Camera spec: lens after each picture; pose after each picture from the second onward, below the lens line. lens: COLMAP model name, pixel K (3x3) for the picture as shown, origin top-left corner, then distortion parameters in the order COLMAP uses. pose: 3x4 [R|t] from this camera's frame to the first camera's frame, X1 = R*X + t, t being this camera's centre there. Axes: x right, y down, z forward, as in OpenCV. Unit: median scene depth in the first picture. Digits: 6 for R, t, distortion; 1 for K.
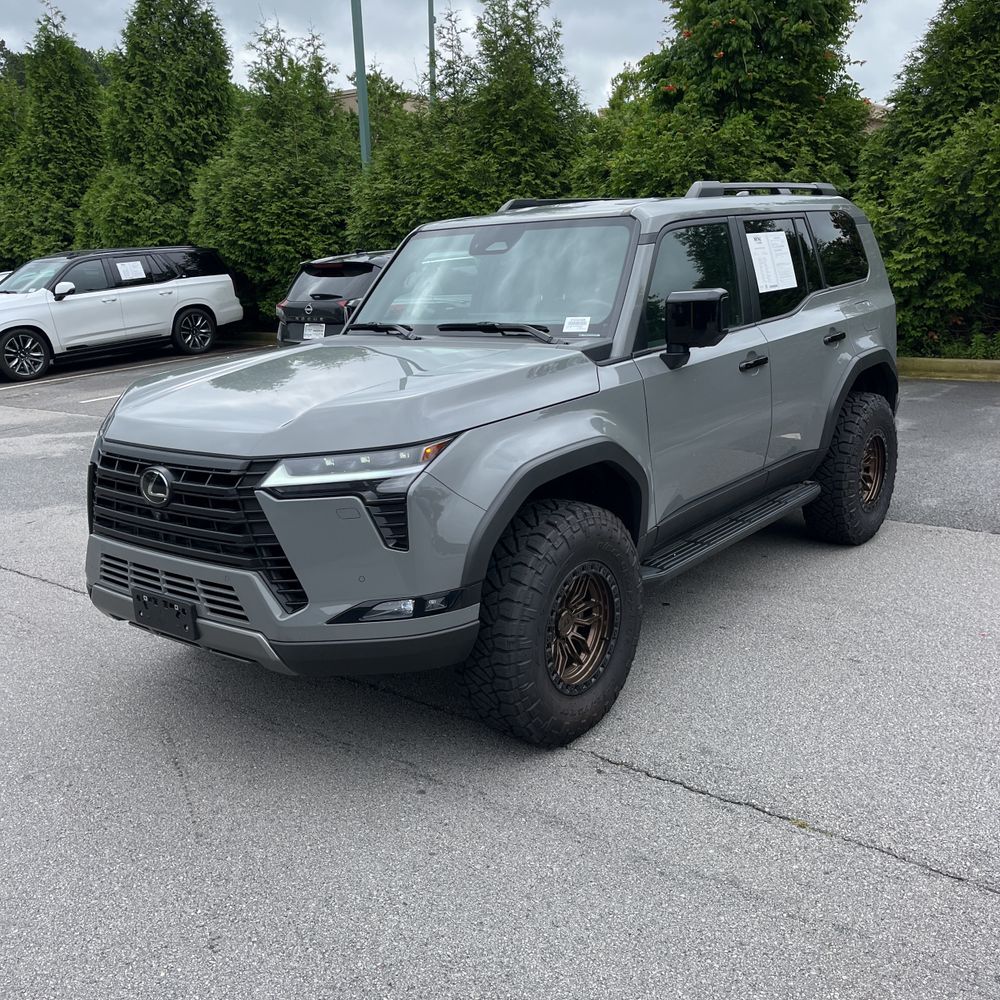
lens RADIAL K [[1012.3, 0, 493.6], [0, 1012.3, 516.9], [0, 0, 1]] dist [0.025647, 0.000000]
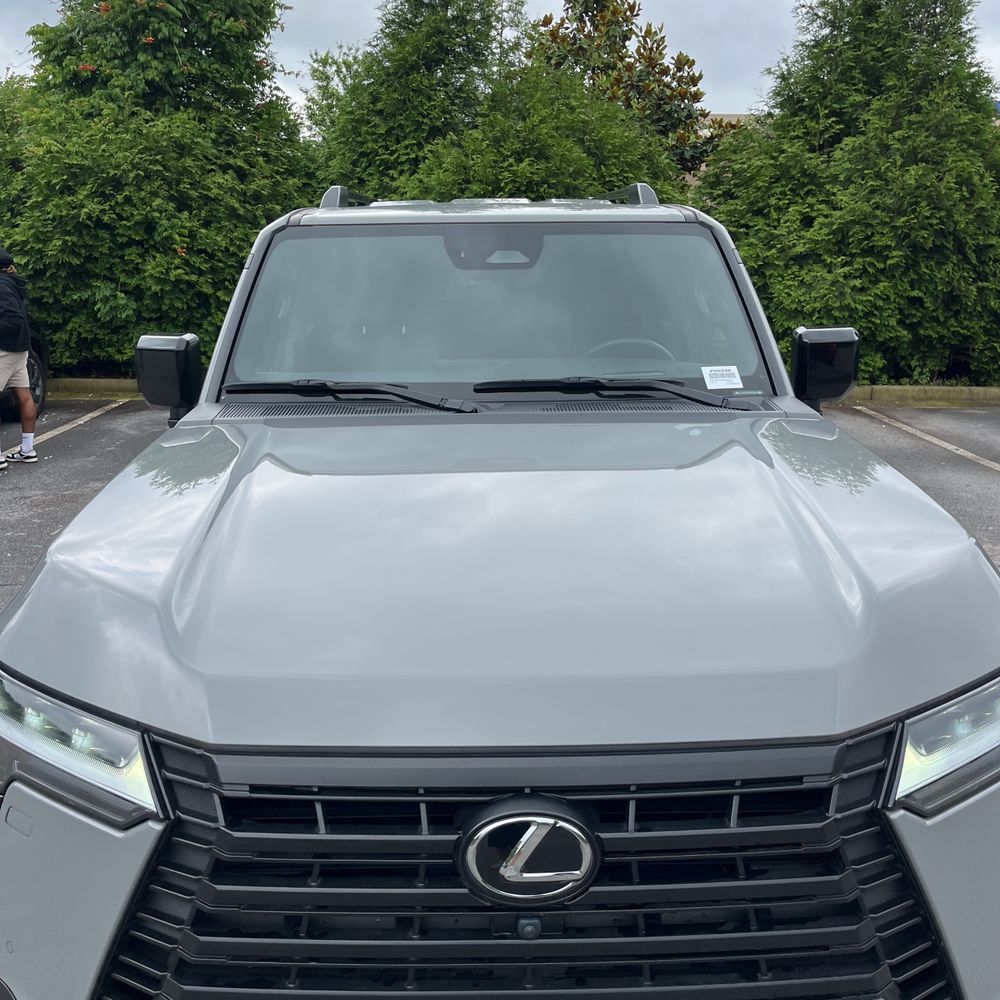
lens RADIAL K [[1012.3, 0, 493.1], [0, 1012.3, 502.2], [0, 0, 1]] dist [0.025647, 0.000000]
pose [[0.771353, -0.111342, 0.626592, -0.462399], [0.129909, 0.991393, 0.016243, -0.138034], [-0.623008, 0.068871, 0.779178, 0.573263]]
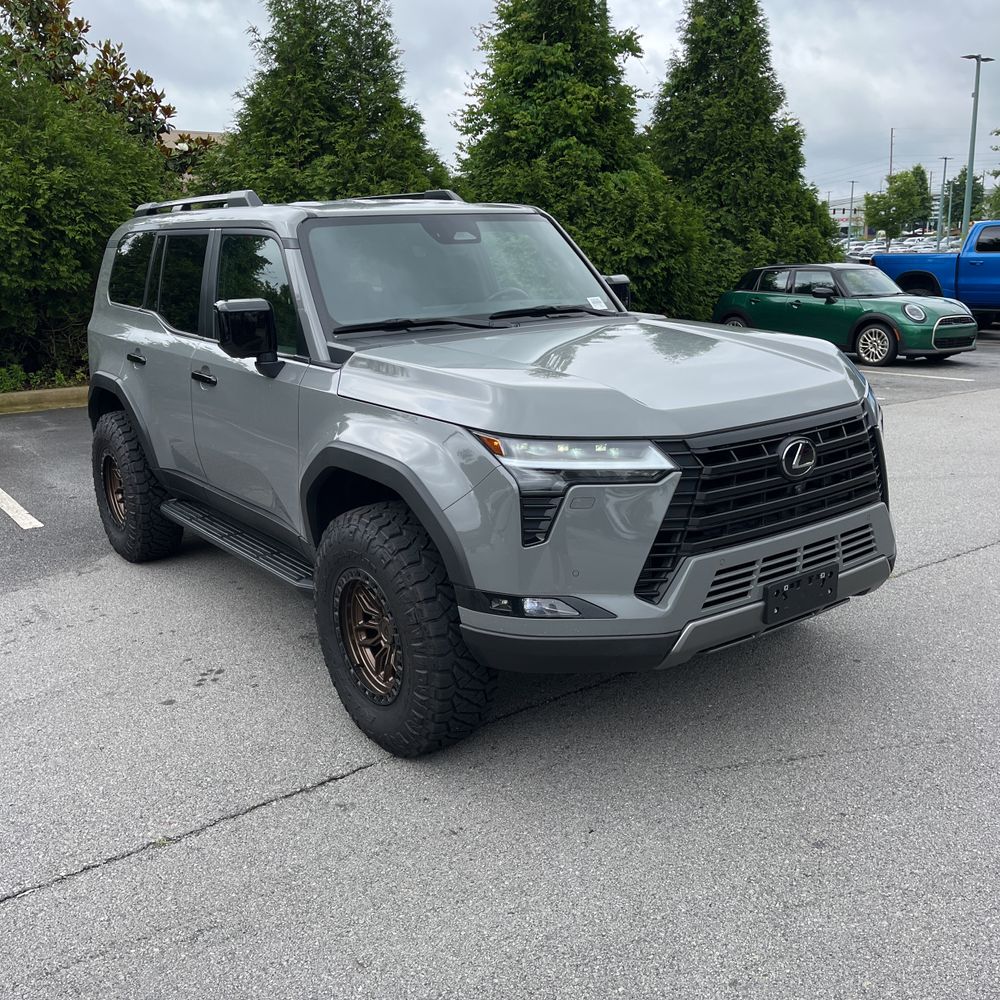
lens RADIAL K [[1012.3, 0, 481.7], [0, 1012.3, 504.2], [0, 0, 1]] dist [0.025647, 0.000000]
pose [[0.272108, -0.198782, 0.941511, -1.065707], [0.264246, 0.956252, 0.125524, -0.150408], [-0.925274, 0.214634, 0.312731, 0.804671]]
